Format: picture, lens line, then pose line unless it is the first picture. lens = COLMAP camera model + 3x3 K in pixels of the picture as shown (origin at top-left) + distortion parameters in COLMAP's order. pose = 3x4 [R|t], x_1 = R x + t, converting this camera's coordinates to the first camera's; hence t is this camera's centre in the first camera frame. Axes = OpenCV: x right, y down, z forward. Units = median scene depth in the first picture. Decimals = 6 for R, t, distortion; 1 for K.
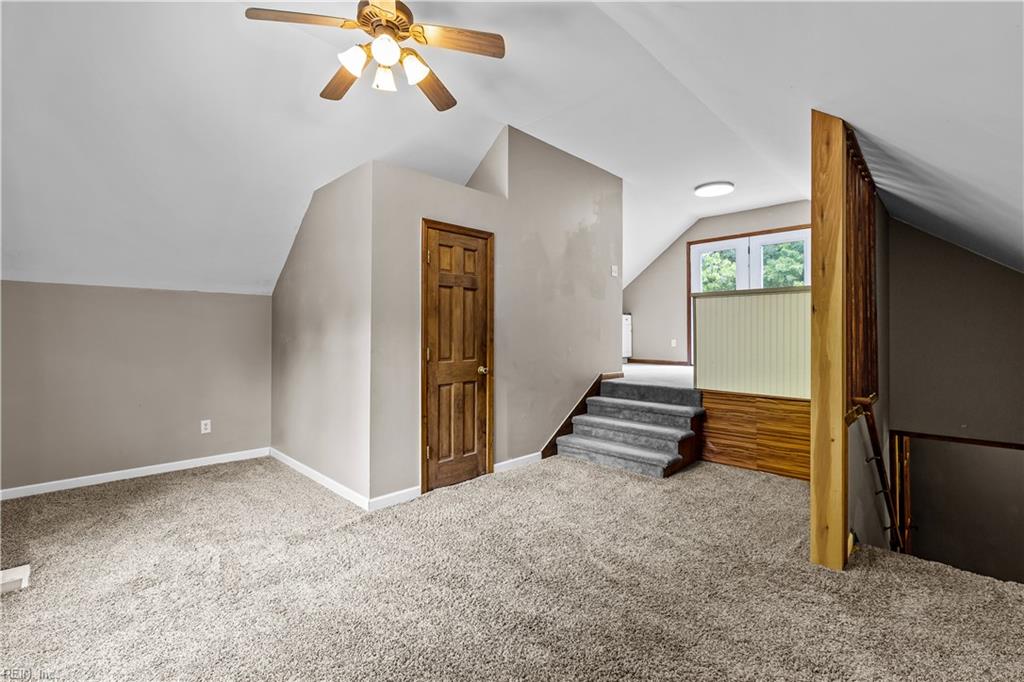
lens RADIAL K [[446.2, 0, 512.5], [0, 446.2, 332.5], [0, 0, 1]] dist [-0.001675, -0.000028]
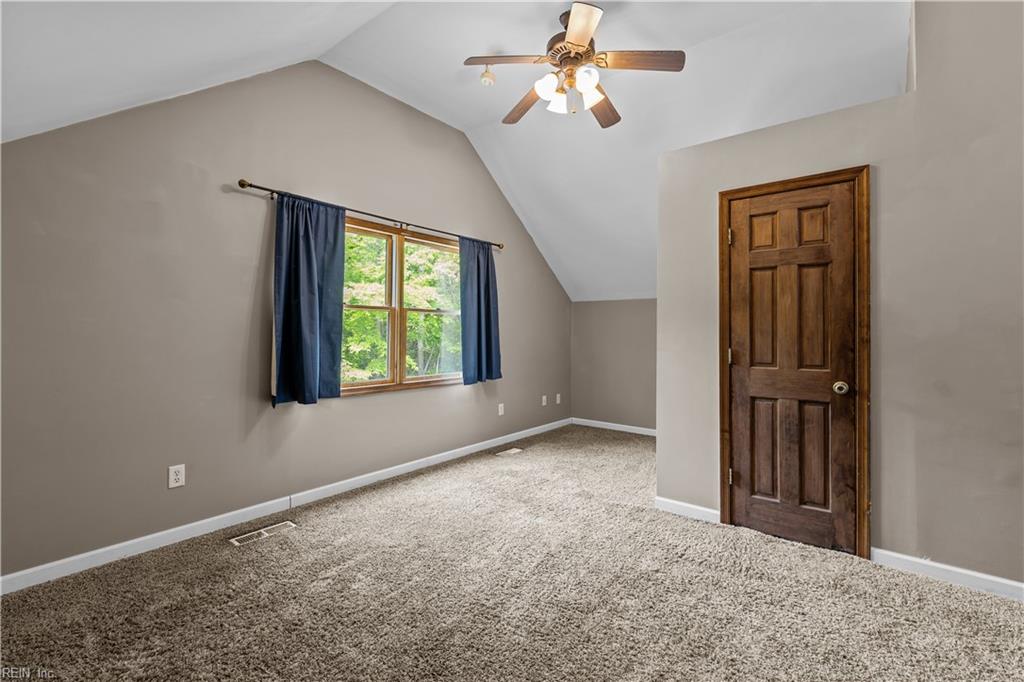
lens RADIAL K [[446.2, 0, 513.9], [0, 446.2, 333.7], [0, 0, 1]] dist [-0.001675, -0.000028]
pose [[0.107868, 0.005141, -0.994152, 0.557762], [0.001909, 0.999984, 0.005379, 0.002700], [0.994163, -0.002478, 0.107857, 0.500258]]
